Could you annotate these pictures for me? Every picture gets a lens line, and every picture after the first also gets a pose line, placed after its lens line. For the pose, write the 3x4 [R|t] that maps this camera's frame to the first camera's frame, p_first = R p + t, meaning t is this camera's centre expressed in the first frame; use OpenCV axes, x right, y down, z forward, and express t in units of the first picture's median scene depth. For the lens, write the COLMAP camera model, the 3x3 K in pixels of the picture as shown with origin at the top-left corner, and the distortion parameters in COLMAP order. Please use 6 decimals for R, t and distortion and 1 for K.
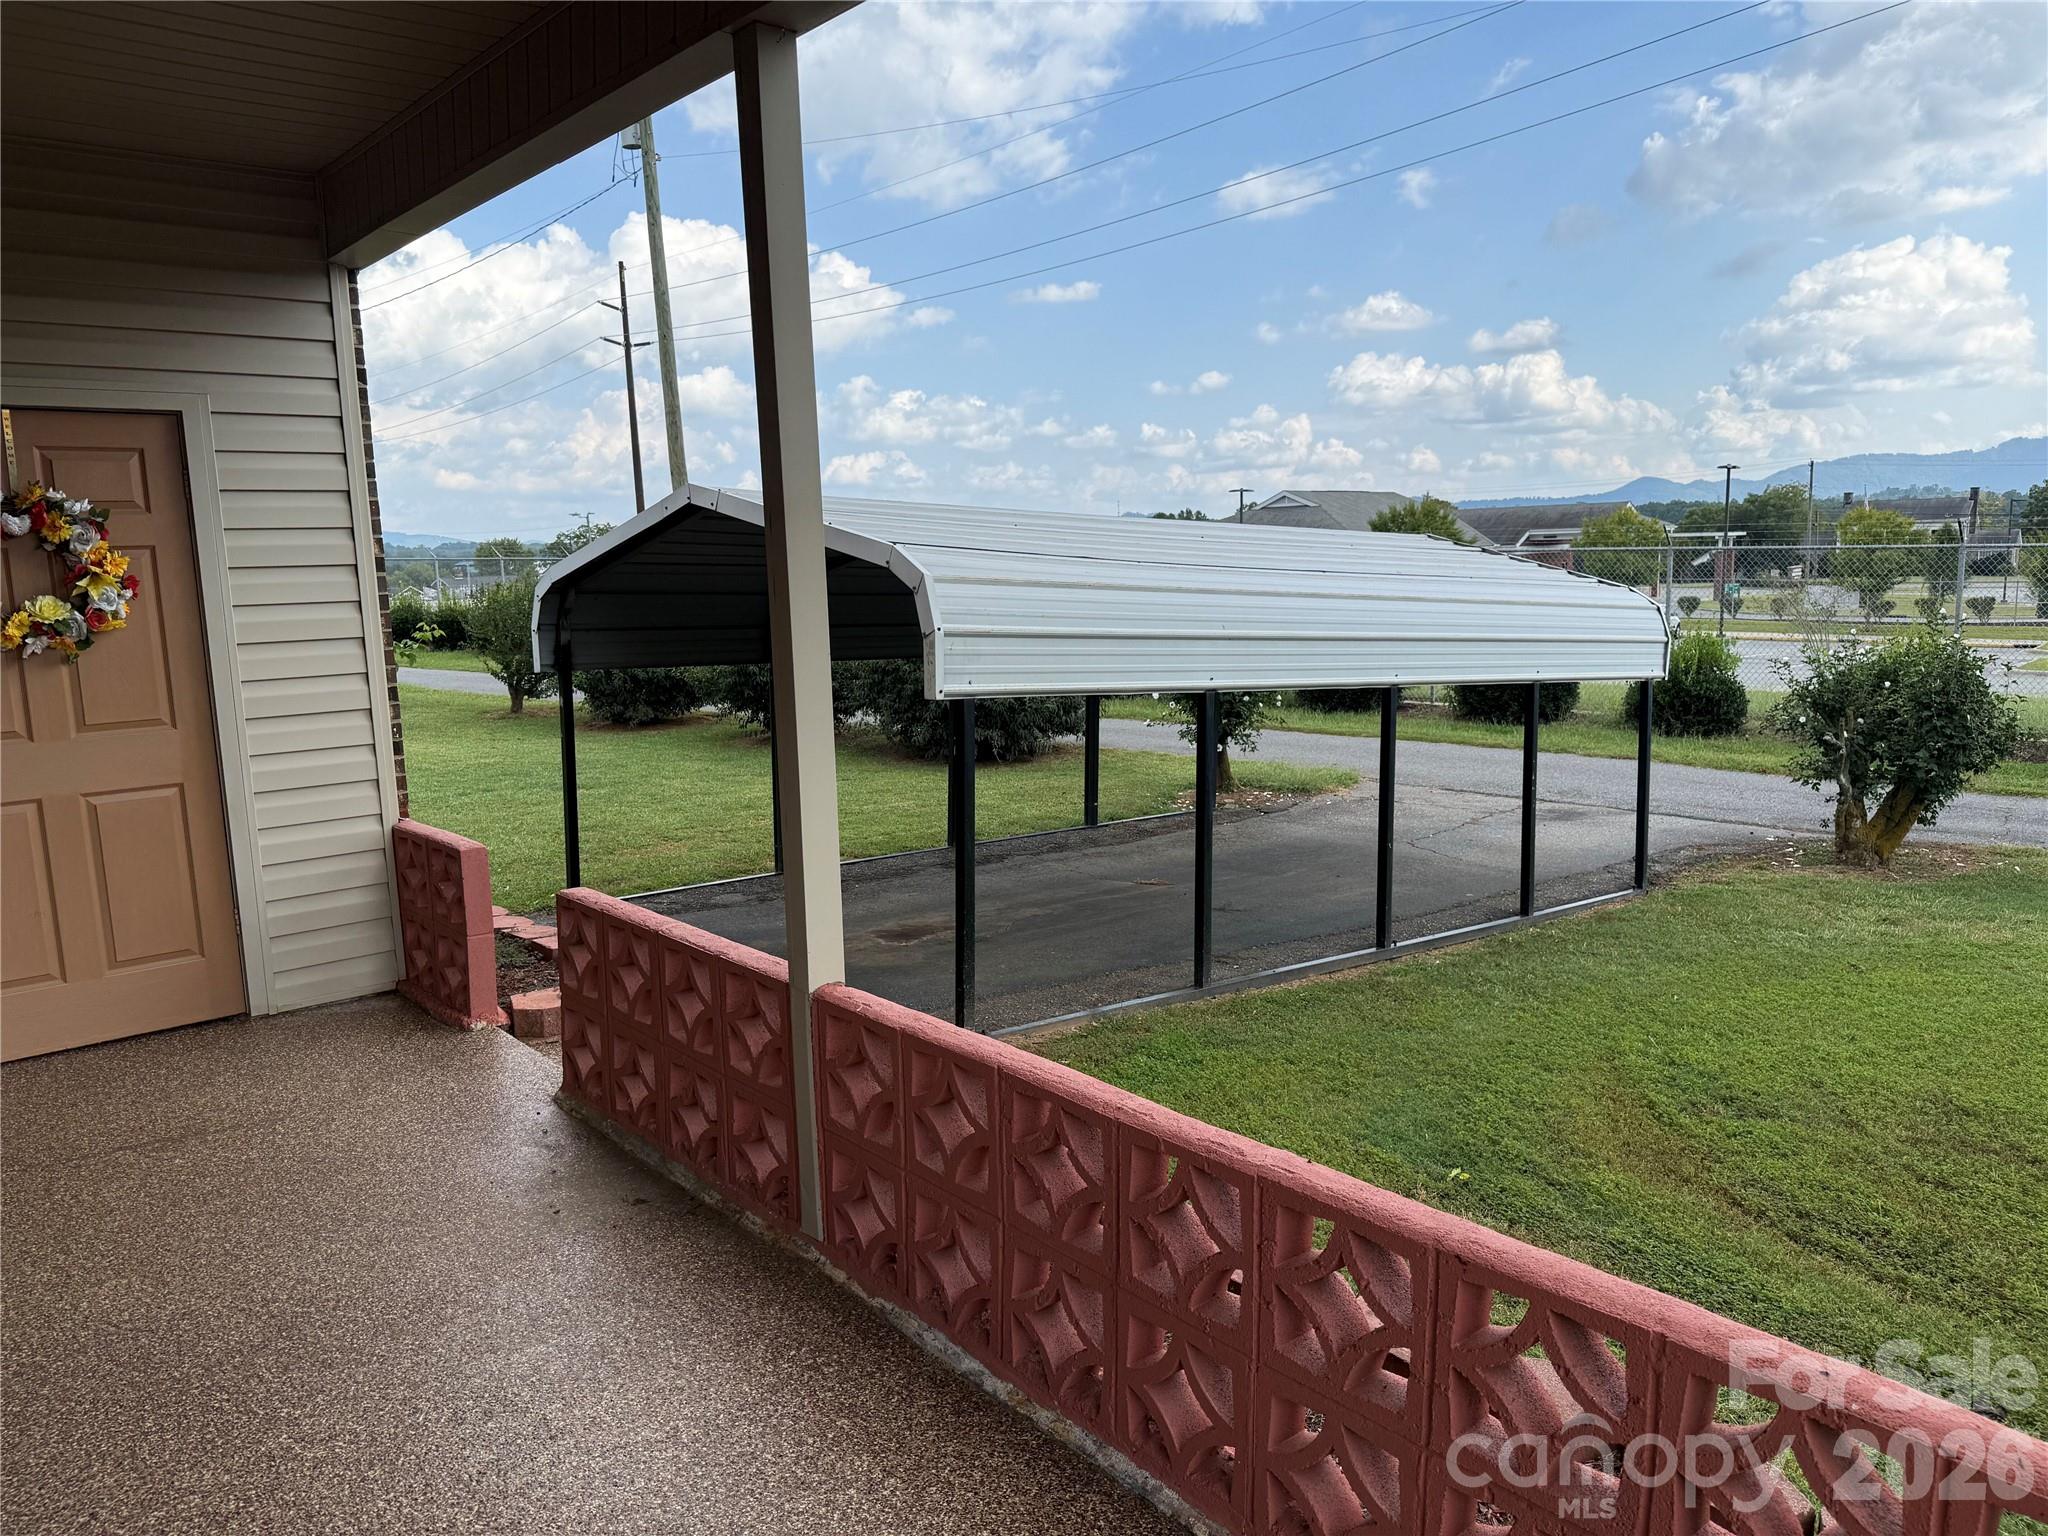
lens RADIAL K [[1426.6, 0, 1022.4], [0, 1426.6, 780.7], [0, 0, 1]] dist [0.017008, -0.024852]
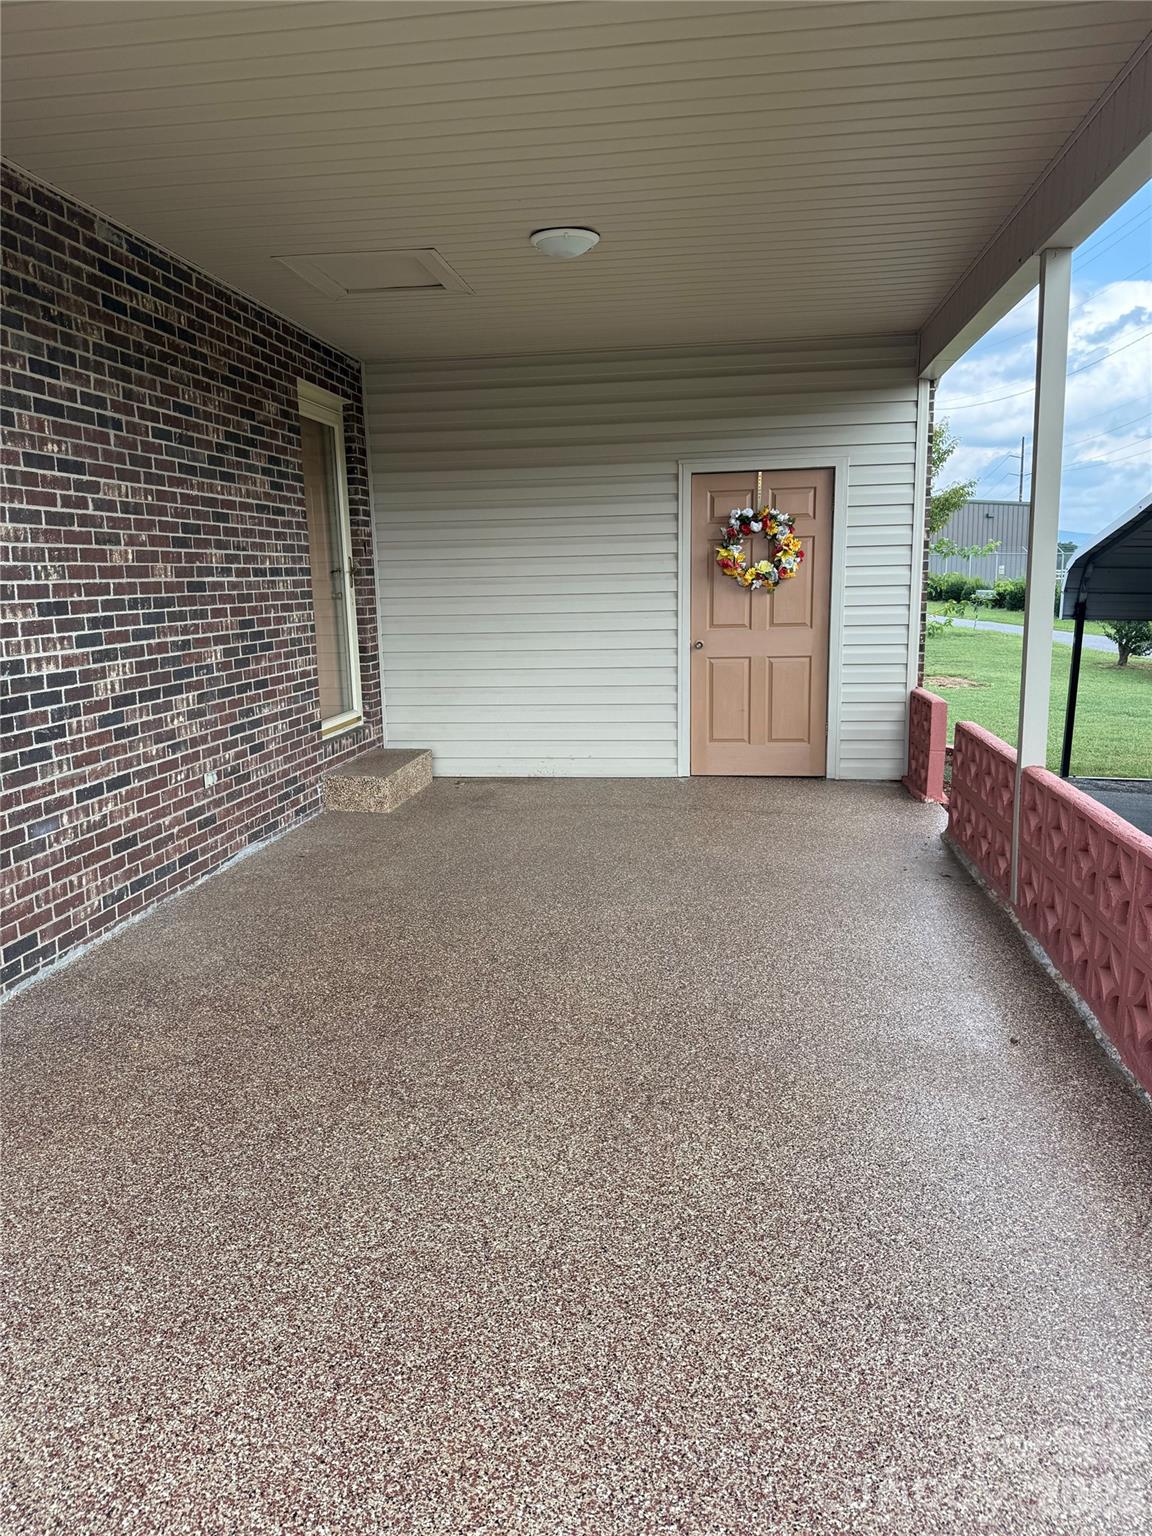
lens RADIAL K [[1070.0, 0, 575.7], [0, 1070.0, 767.2], [0, 0, 1]] dist [0.017008, -0.024852]
pose [[0.652794, 0.140336, -0.744423, 0.336242], [-0.110335, 0.989825, 0.089845, 0.058154], [0.749458, 0.023486, 0.661636, -0.234412]]
